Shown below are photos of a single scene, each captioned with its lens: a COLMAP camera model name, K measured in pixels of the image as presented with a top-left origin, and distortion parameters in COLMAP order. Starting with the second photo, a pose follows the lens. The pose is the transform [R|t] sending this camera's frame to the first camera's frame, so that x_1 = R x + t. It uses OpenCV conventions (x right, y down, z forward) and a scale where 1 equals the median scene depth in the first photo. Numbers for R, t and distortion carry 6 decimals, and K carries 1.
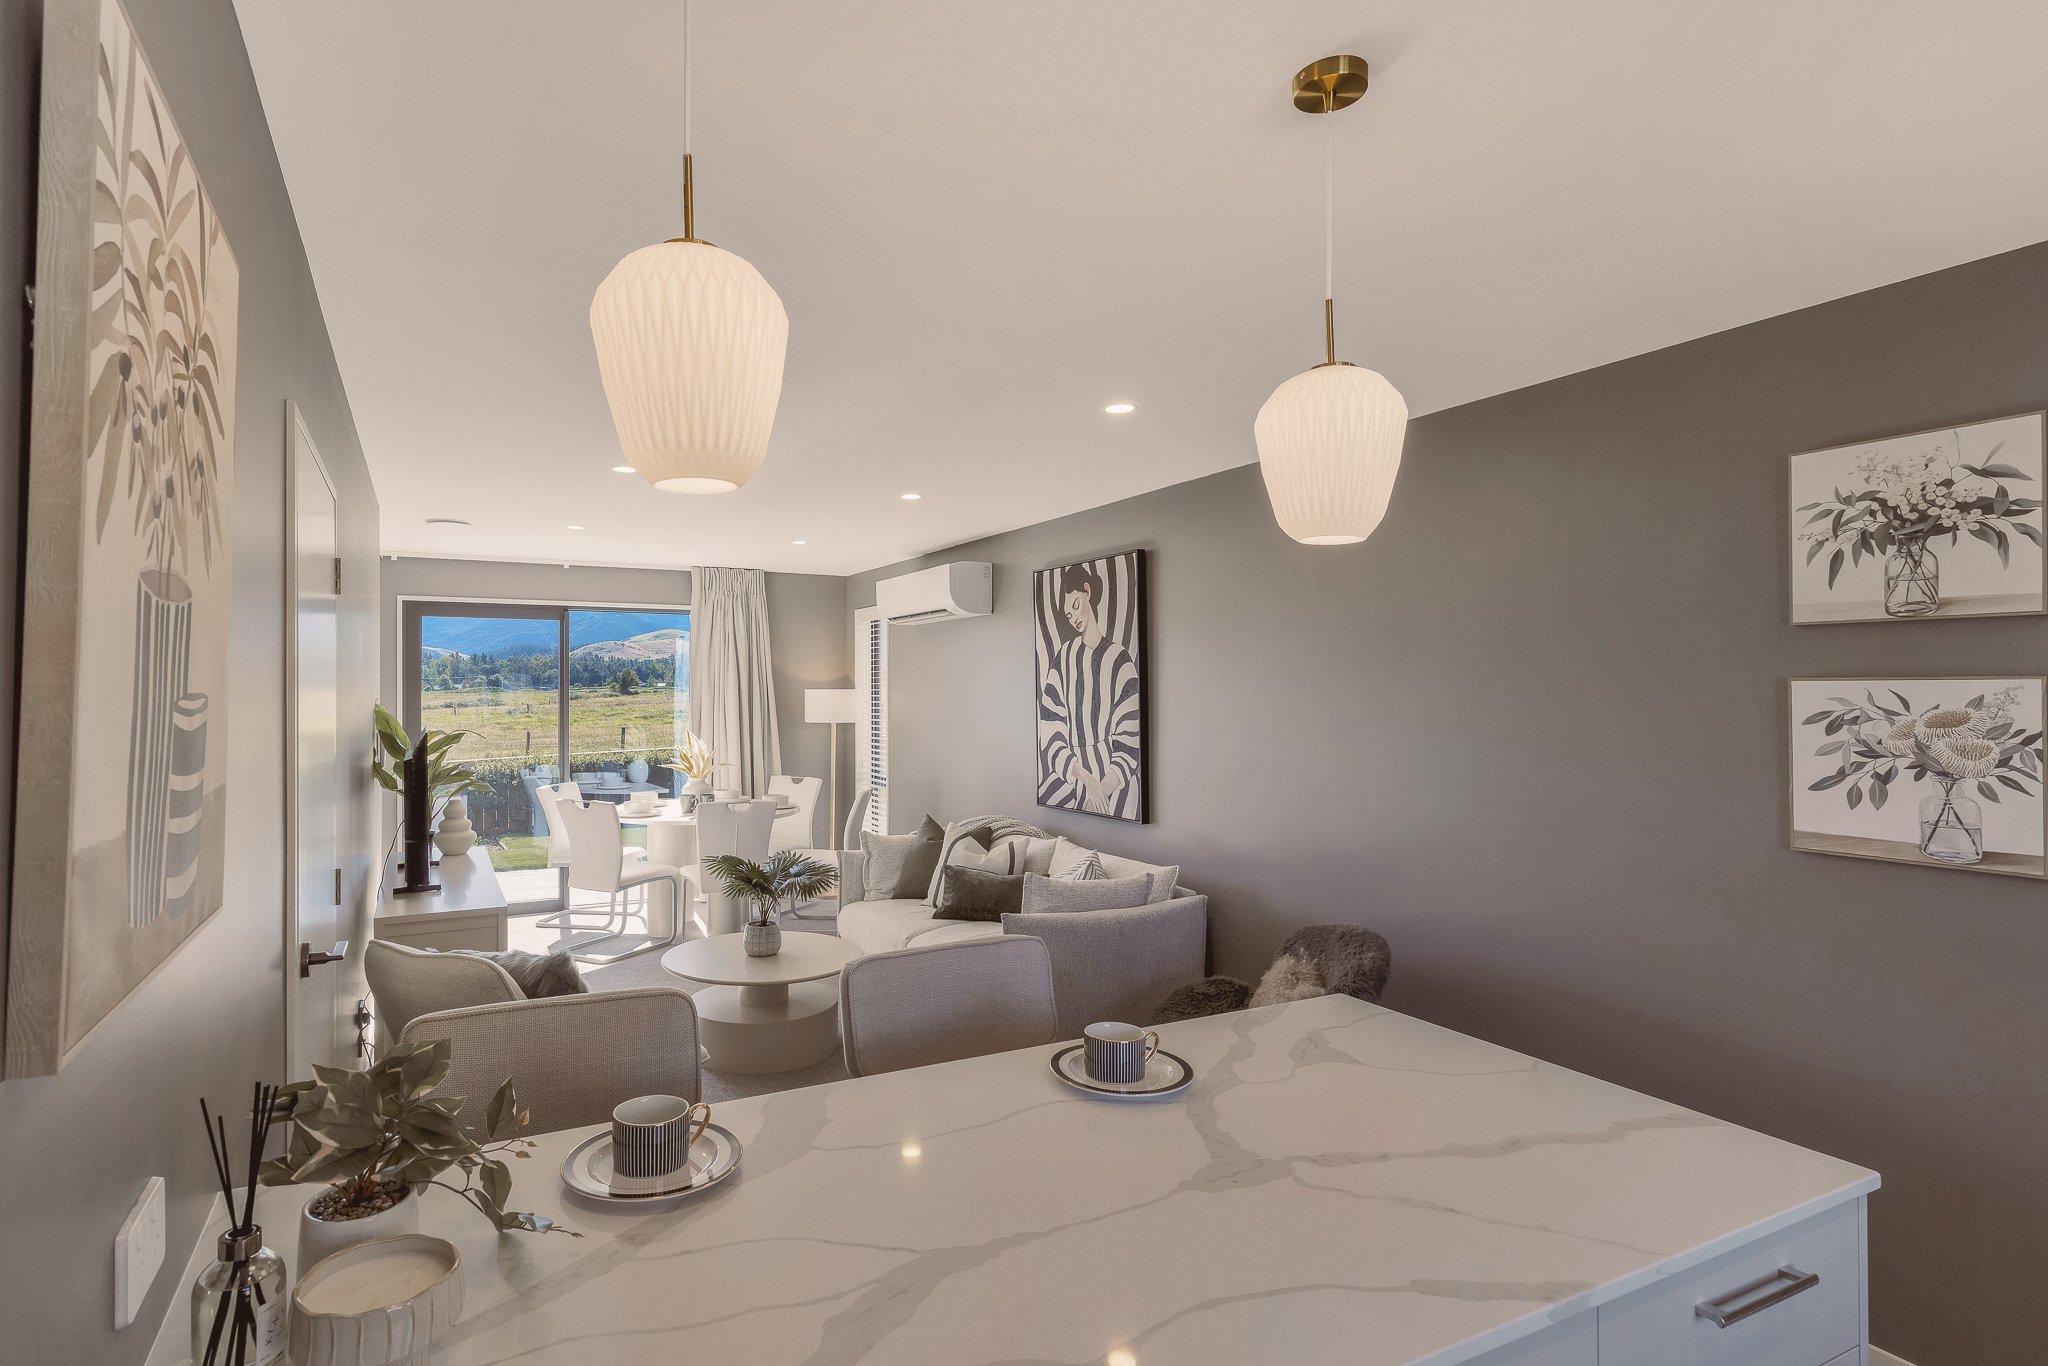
lens RADIAL K [[1009.0, 0, 878.0], [0, 1009.0, 682.3], [0, 0, 1]] dist [0.002084, -0.000040]
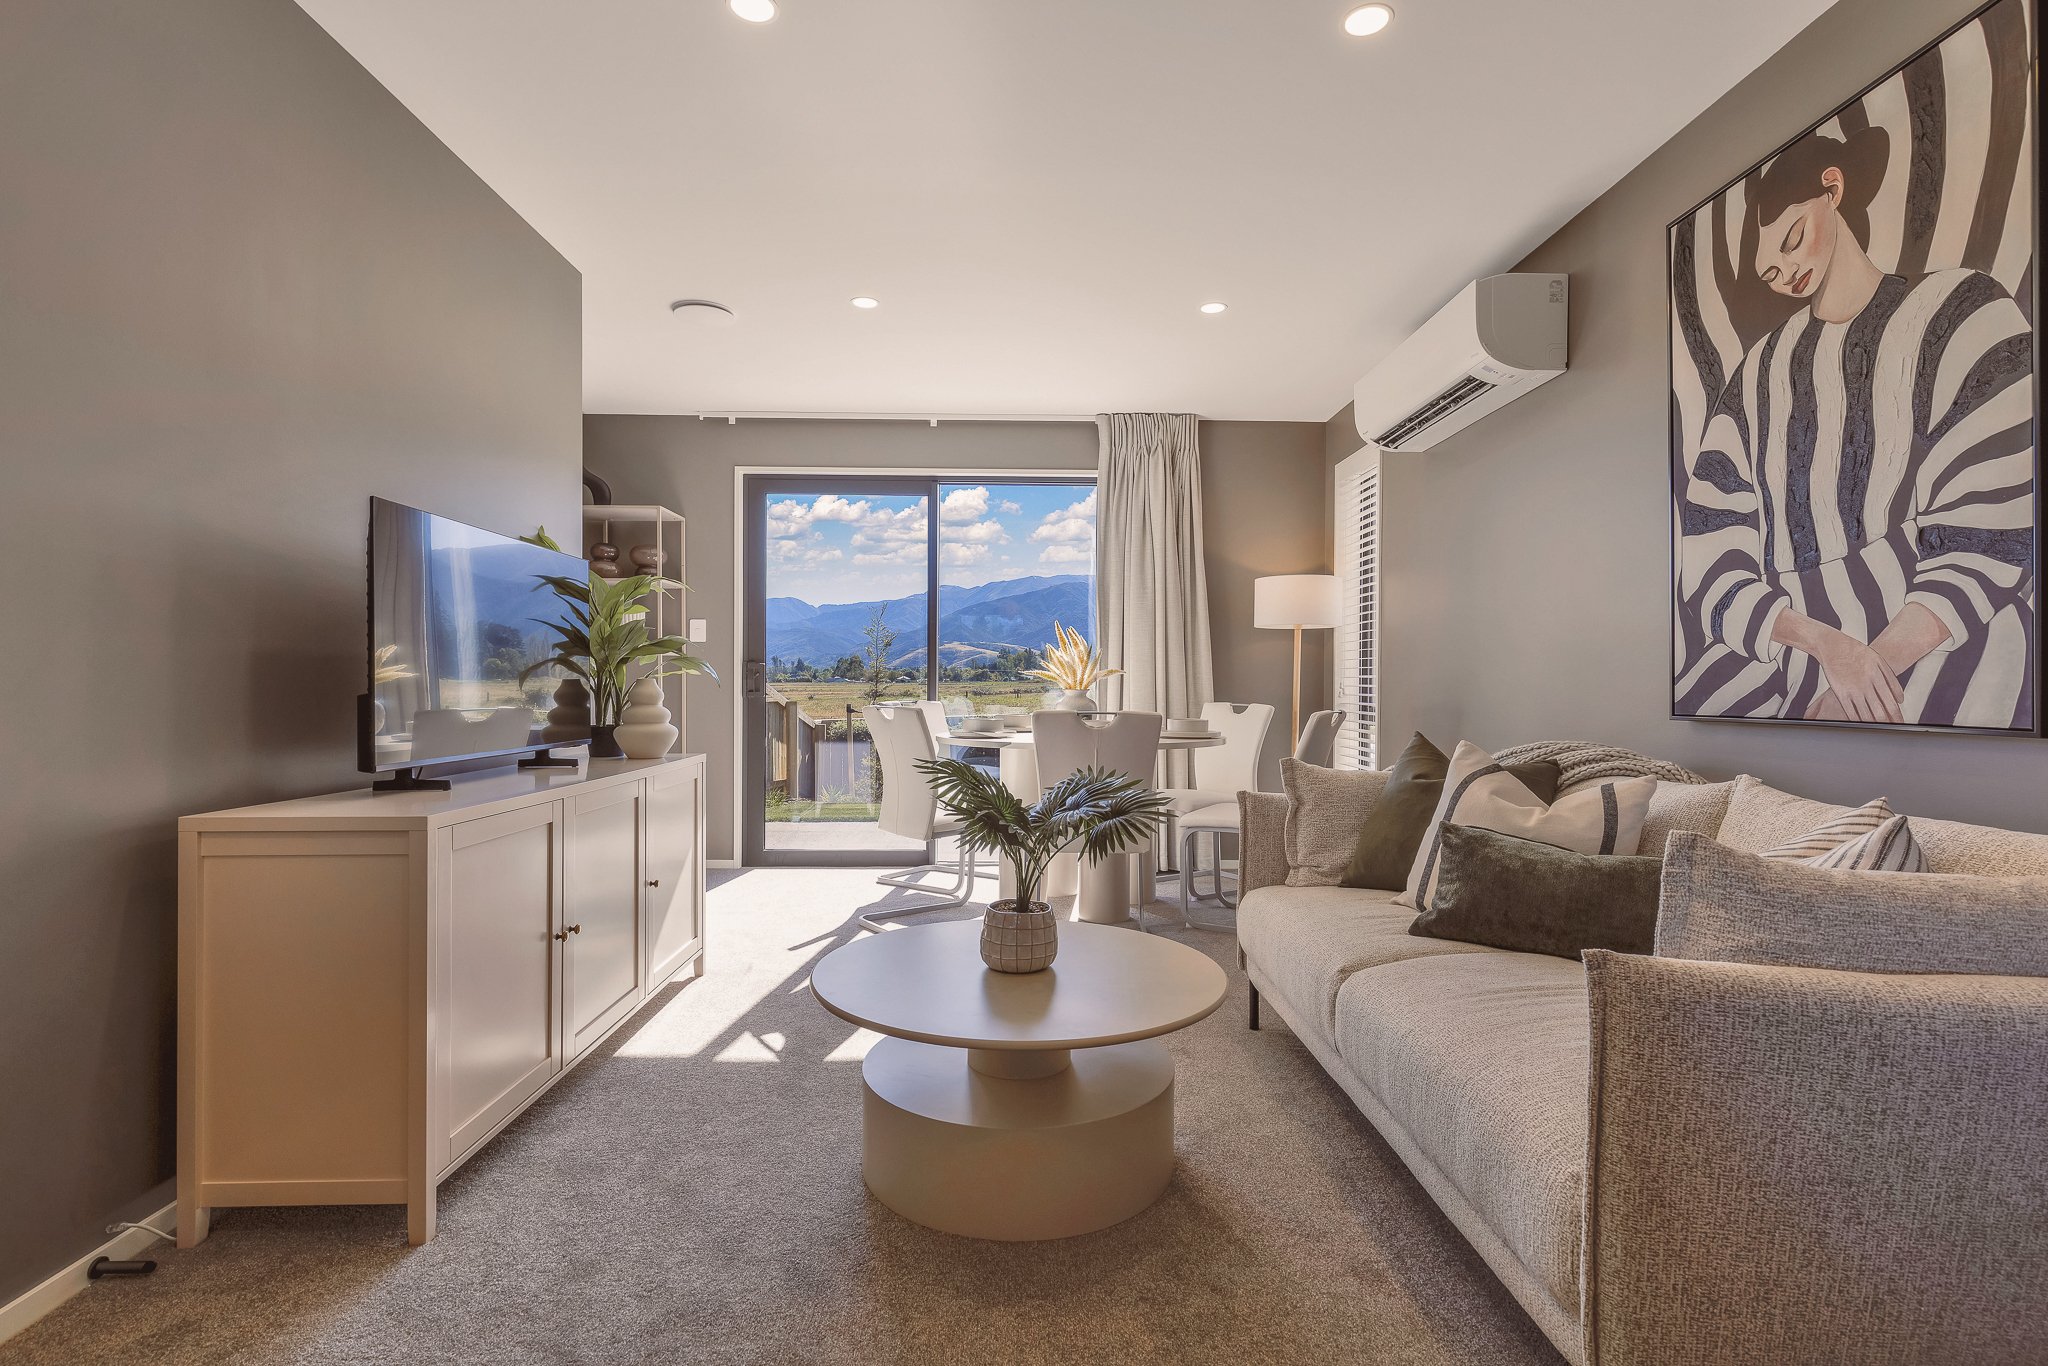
lens RADIAL K [[946.8, 0, 1010.2], [0, 946.8, 688.8], [0, 0, 1]] dist [0.002922, 0.000083]
pose [[0.913285, 0.009862, -0.407201, 0.058879], [-0.004843, 0.999899, 0.013354, 0.108971], [0.407292, -0.010224, 0.913241, 0.493553]]
